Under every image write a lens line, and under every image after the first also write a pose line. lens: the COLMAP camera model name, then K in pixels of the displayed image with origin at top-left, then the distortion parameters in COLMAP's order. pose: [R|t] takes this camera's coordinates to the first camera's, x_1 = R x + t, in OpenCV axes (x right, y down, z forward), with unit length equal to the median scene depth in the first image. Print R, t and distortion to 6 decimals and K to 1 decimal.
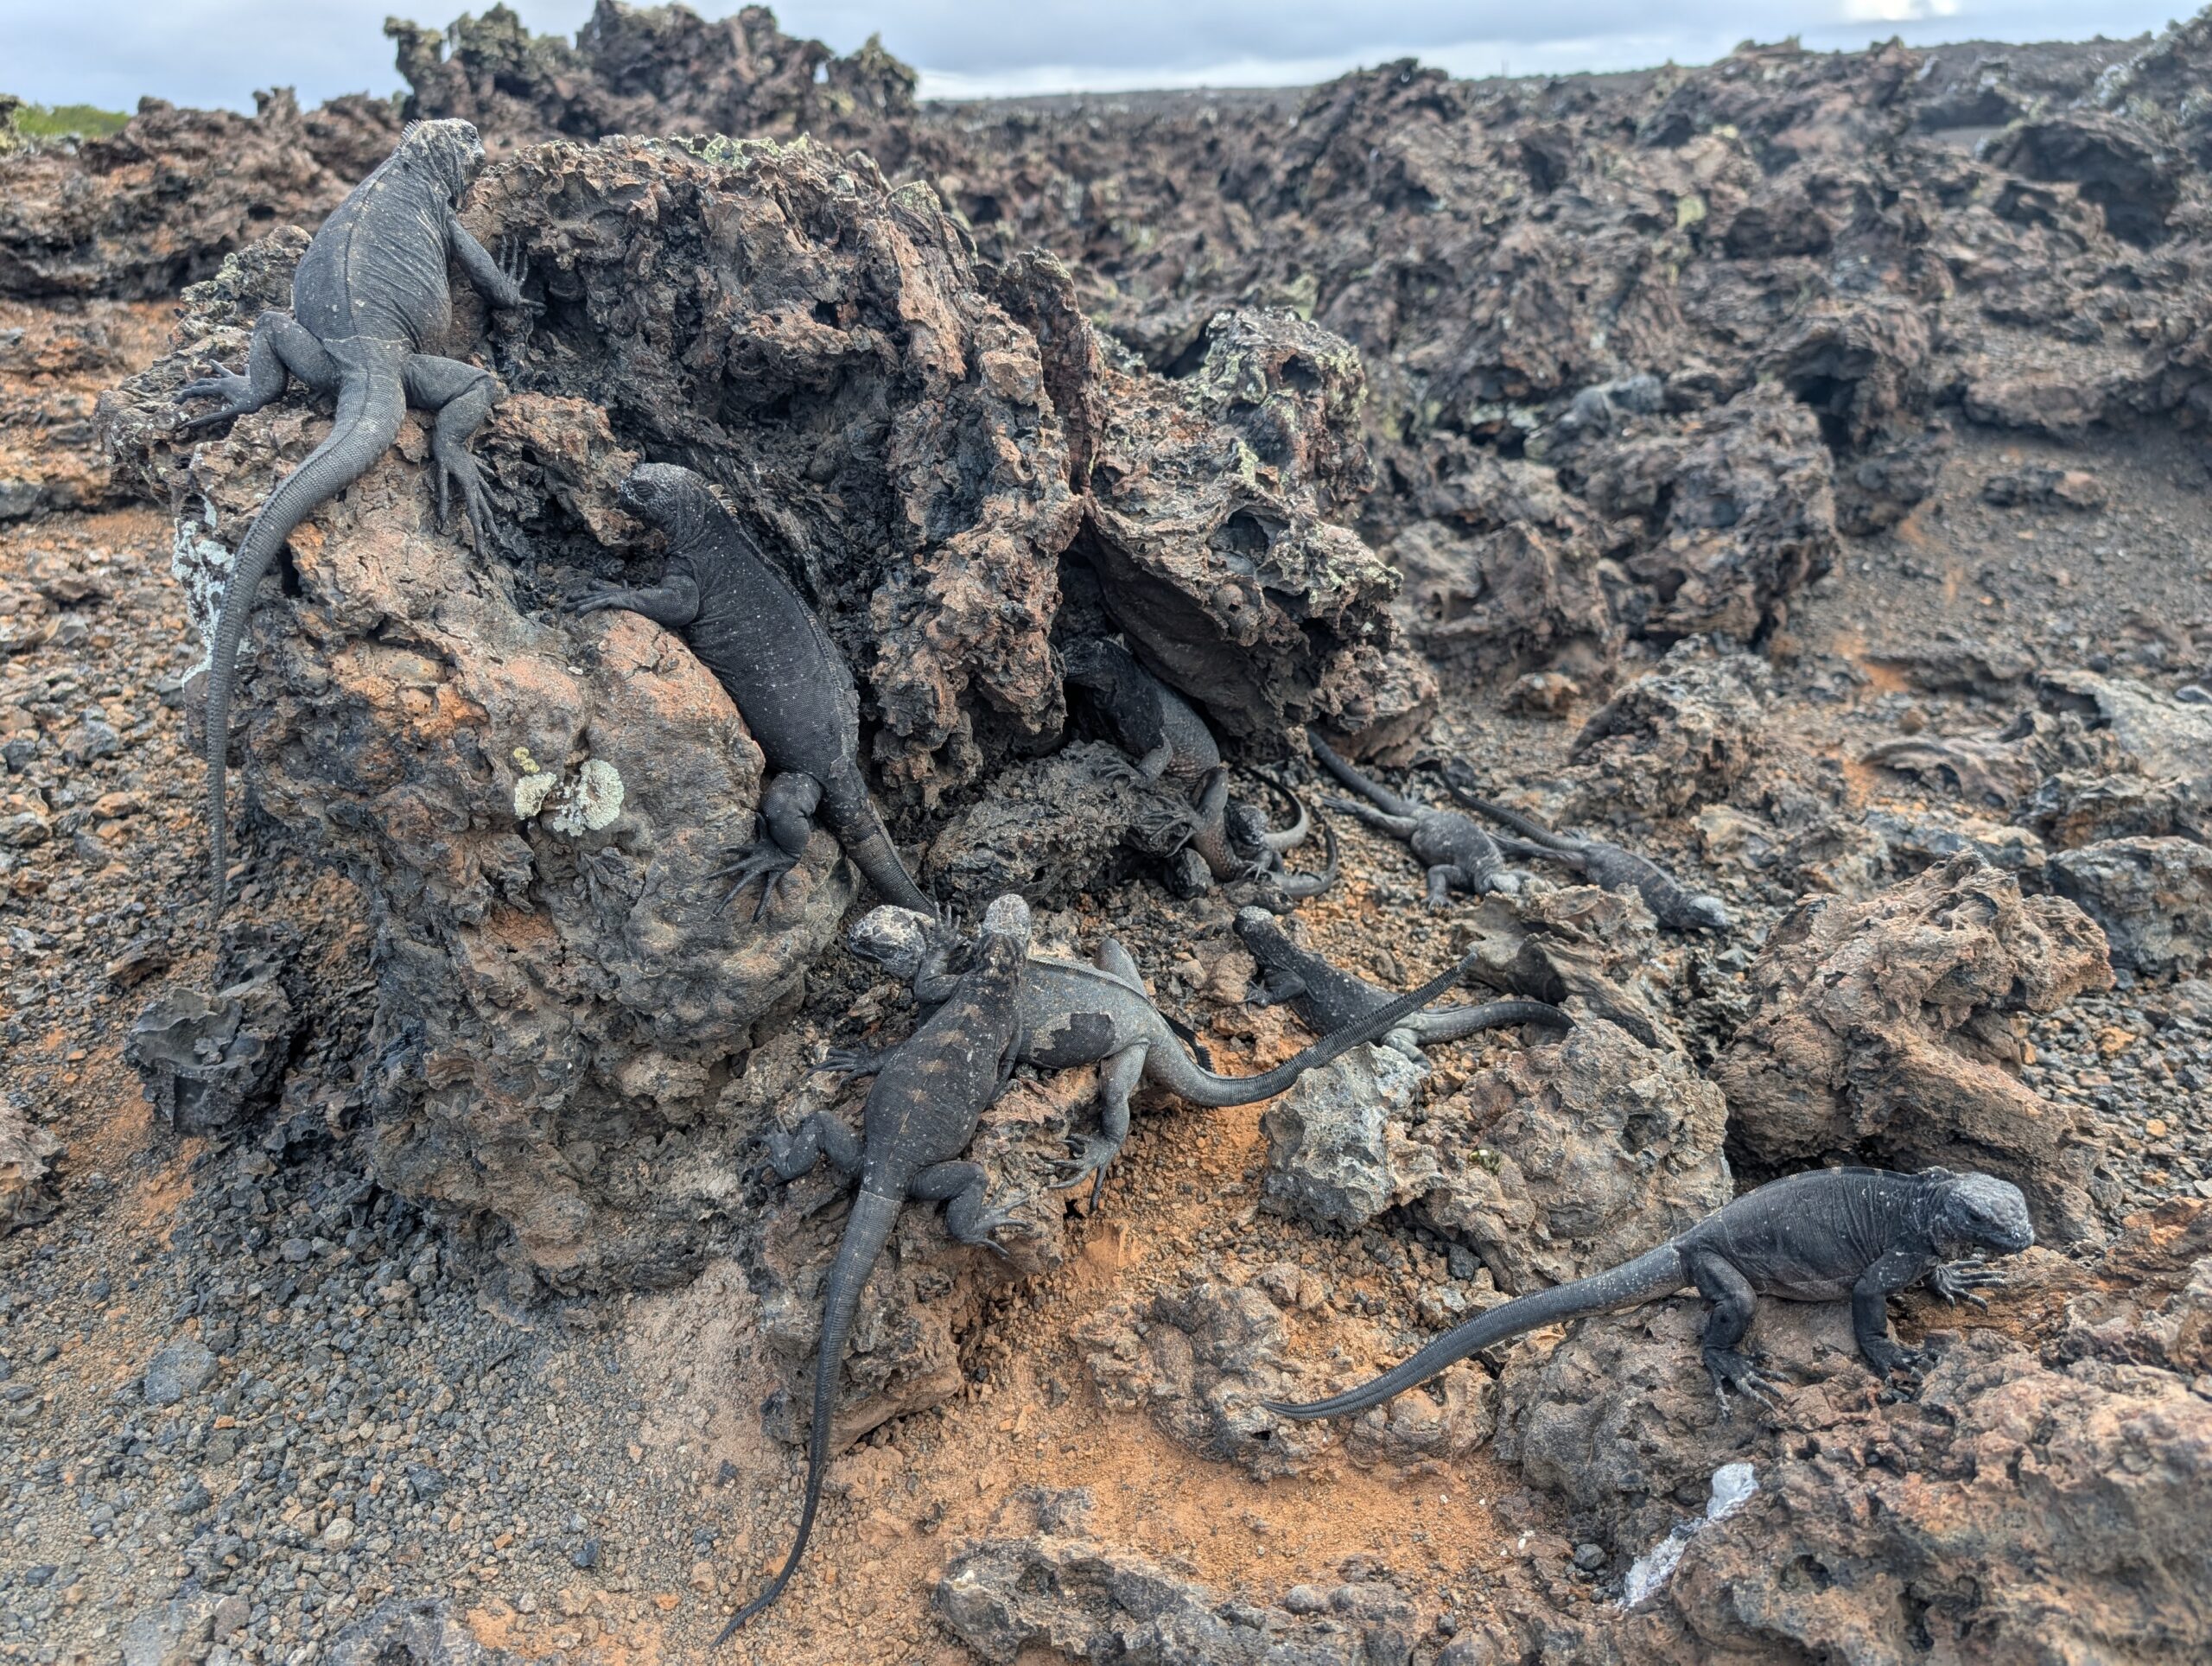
lens RADIAL K [[1603.7, 0, 1112.2], [0, 1603.7, 832.4], [0, 0, 1]] dist [0.009421, -0.014453]
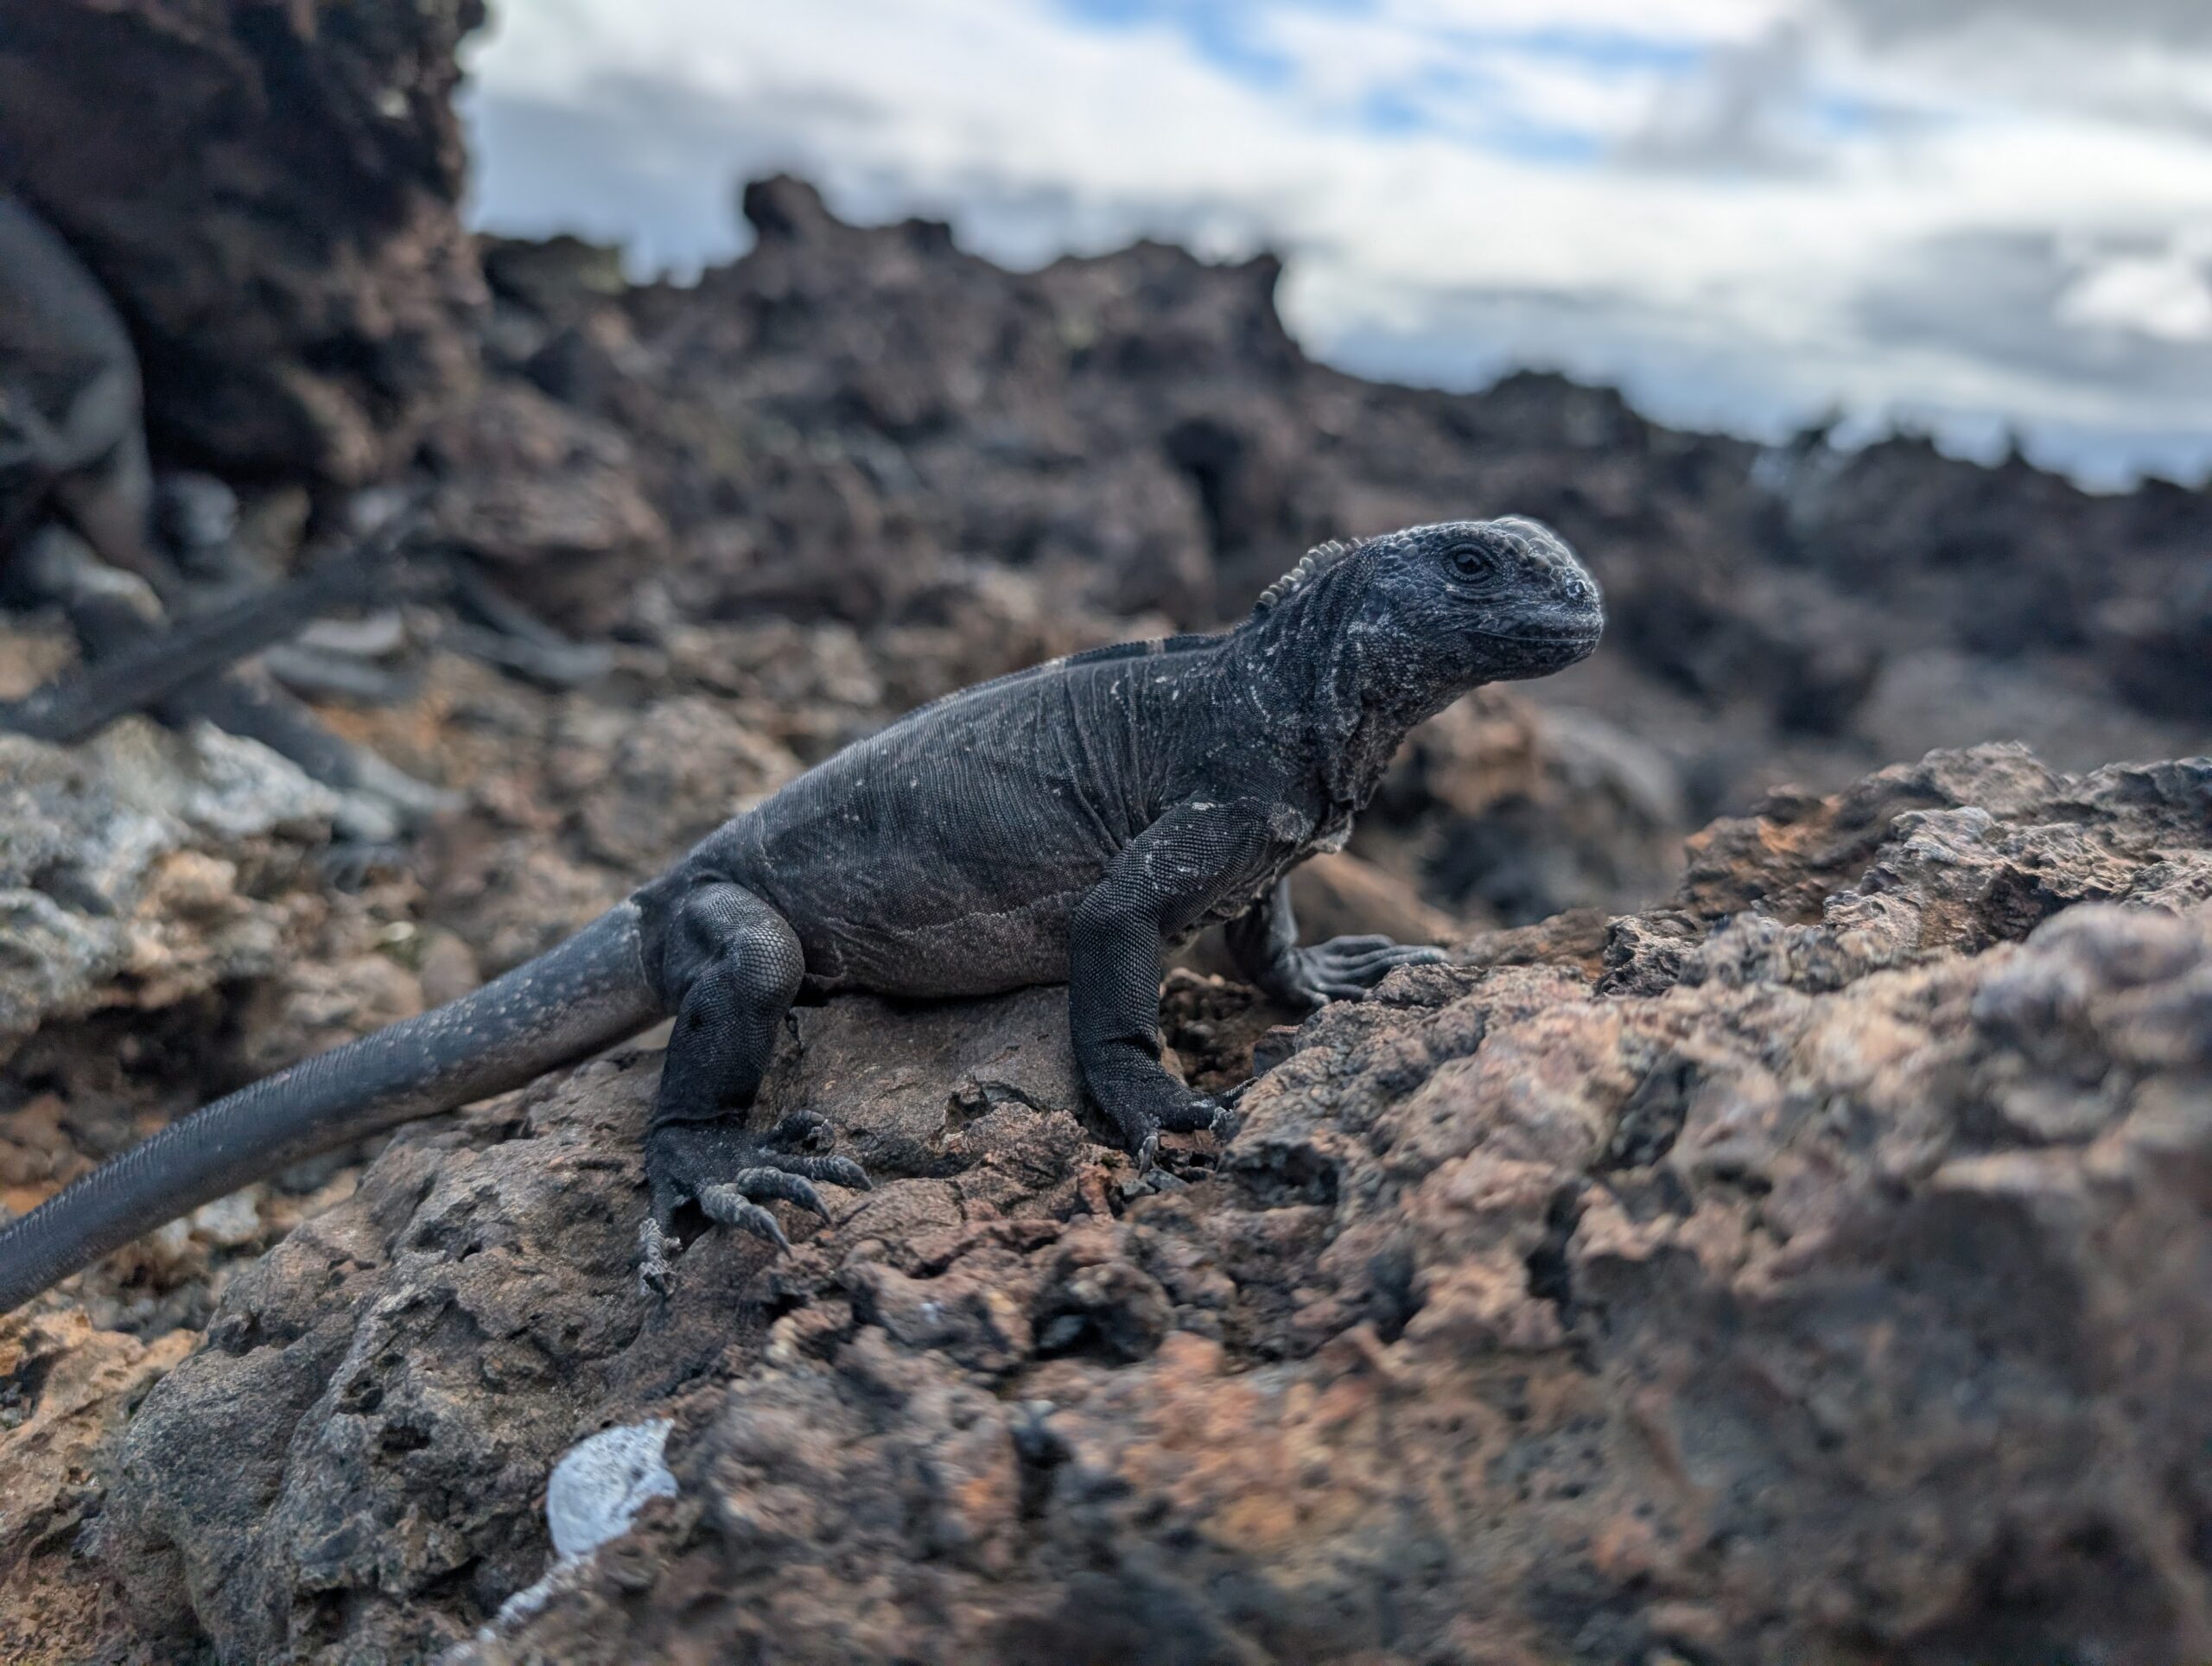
lens RADIAL K [[1700.4, 0, 1099.4], [0, 1700.4, 837.0], [0, 0, 1]] dist [-0.036071, 0.012421]
pose [[0.935500, 0.076943, 0.344848, 0.265418], [-0.033146, 0.990808, -0.131153, 0.244071], [-0.351769, 0.111263, 0.929451, 0.512946]]
